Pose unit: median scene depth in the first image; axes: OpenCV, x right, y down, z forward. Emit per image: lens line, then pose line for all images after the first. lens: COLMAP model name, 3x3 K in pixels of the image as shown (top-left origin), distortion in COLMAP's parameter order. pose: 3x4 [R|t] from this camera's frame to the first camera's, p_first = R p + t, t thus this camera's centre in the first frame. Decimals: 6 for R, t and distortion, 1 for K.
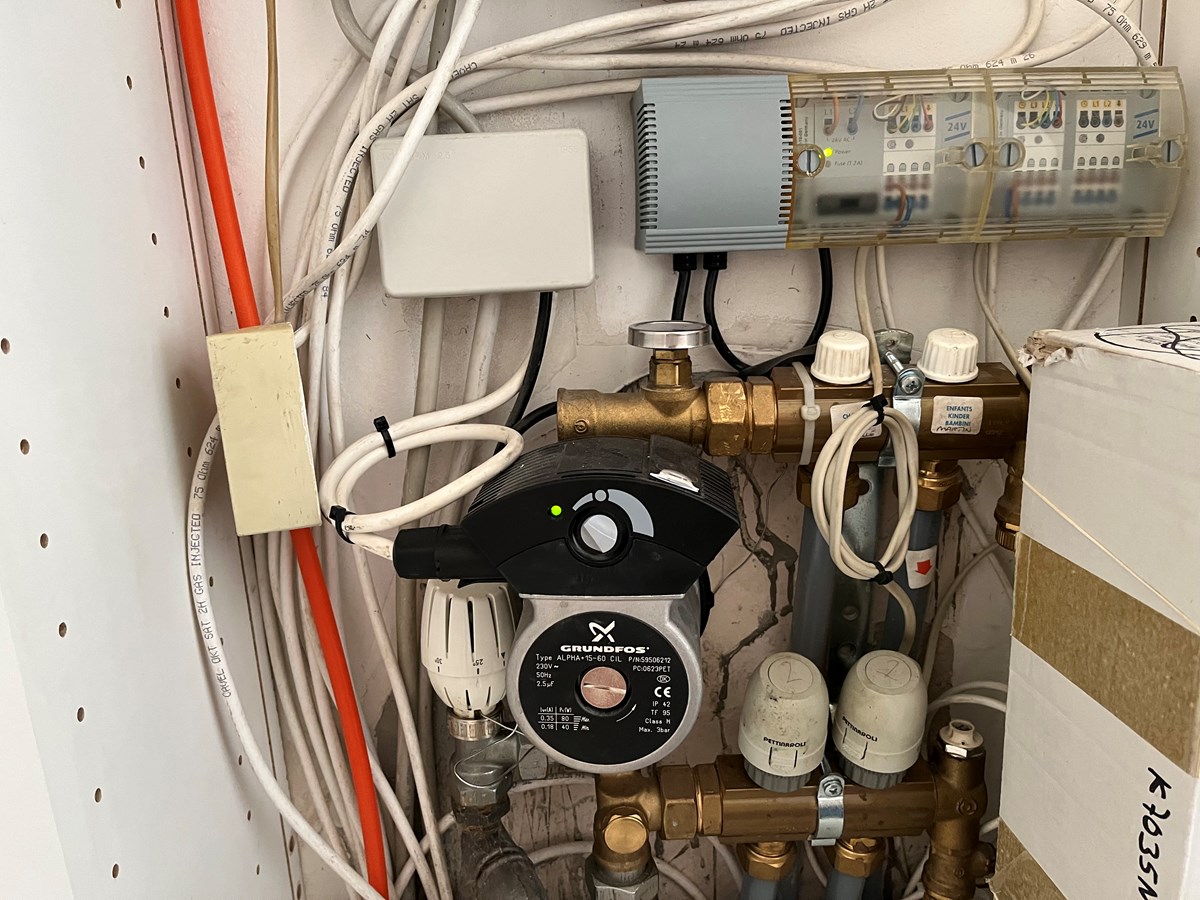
lens RADIAL K [[905.9, 0, 596.1], [0, 905.9, 443.9], [0, 0, 1]] dist [0.034018, -0.014722]
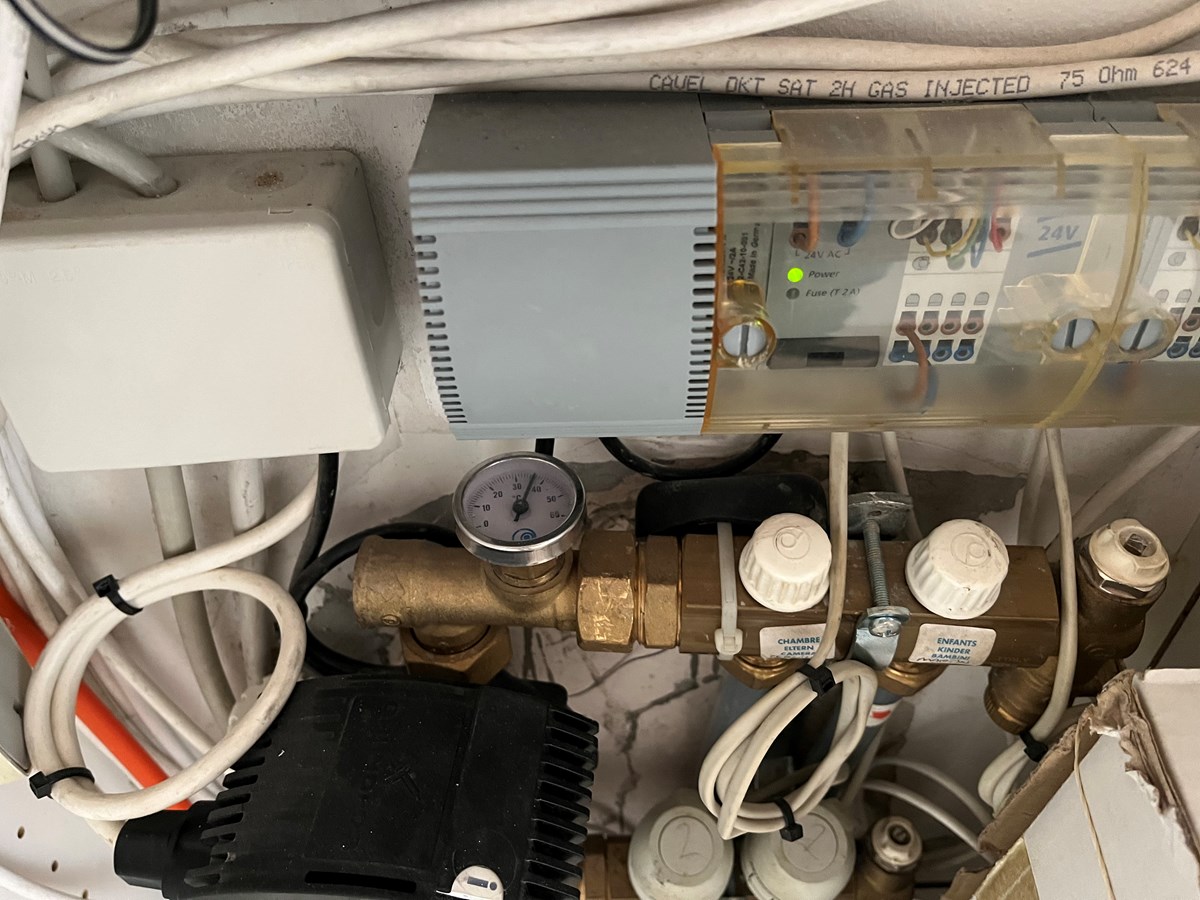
lens RADIAL K [[905.9, 0, 595.8], [0, 905.9, 449.9], [0, 0, 1]] dist [0.034018, -0.014722]
pose [[0.999564, 0.021753, -0.019965, 0.148190], [-0.009654, 0.879801, 0.475245, -0.460222], [0.027903, -0.474845, 0.879627, 0.476886]]
